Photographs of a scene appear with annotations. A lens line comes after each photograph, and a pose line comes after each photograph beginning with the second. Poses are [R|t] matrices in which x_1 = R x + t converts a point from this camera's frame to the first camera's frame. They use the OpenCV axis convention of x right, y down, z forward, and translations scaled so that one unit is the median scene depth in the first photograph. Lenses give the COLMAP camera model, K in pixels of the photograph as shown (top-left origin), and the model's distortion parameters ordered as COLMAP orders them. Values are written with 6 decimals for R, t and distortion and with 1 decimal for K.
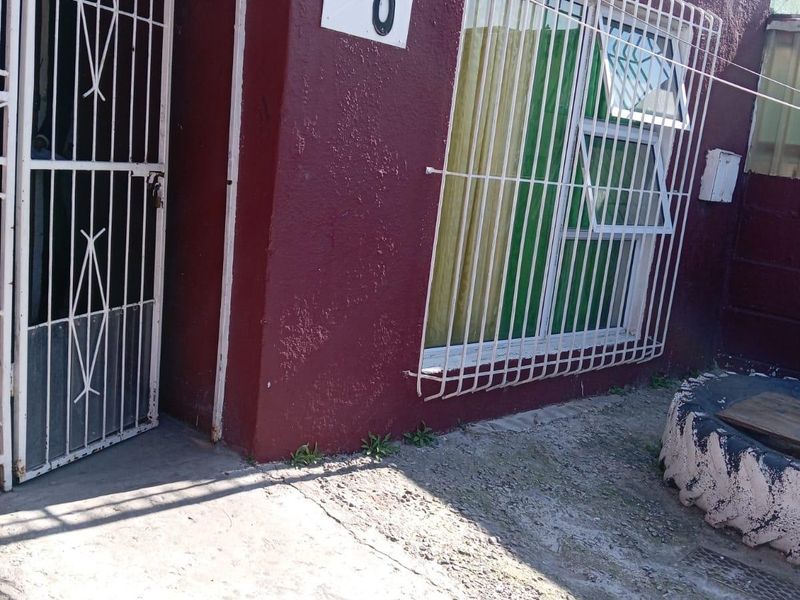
lens RADIAL K [[848.3, 0, 401.5], [0, 848.3, 295.5], [0, 0, 1]] dist [0.058984, 0.000000]
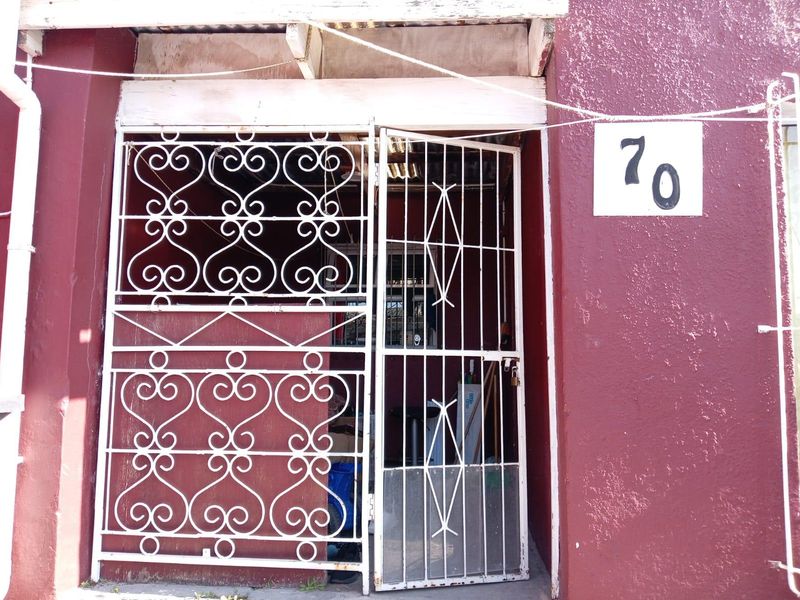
lens RADIAL K [[619.0, 0, 361.3], [0, 619.0, 276.0], [0, 0, 1]] dist [0.035945, -0.072241]
pose [[0.608703, -0.201157, -0.767474, 0.270857], [-0.082272, 0.946107, -0.313229, 0.043193], [0.789121, 0.253805, 0.559349, 0.229584]]
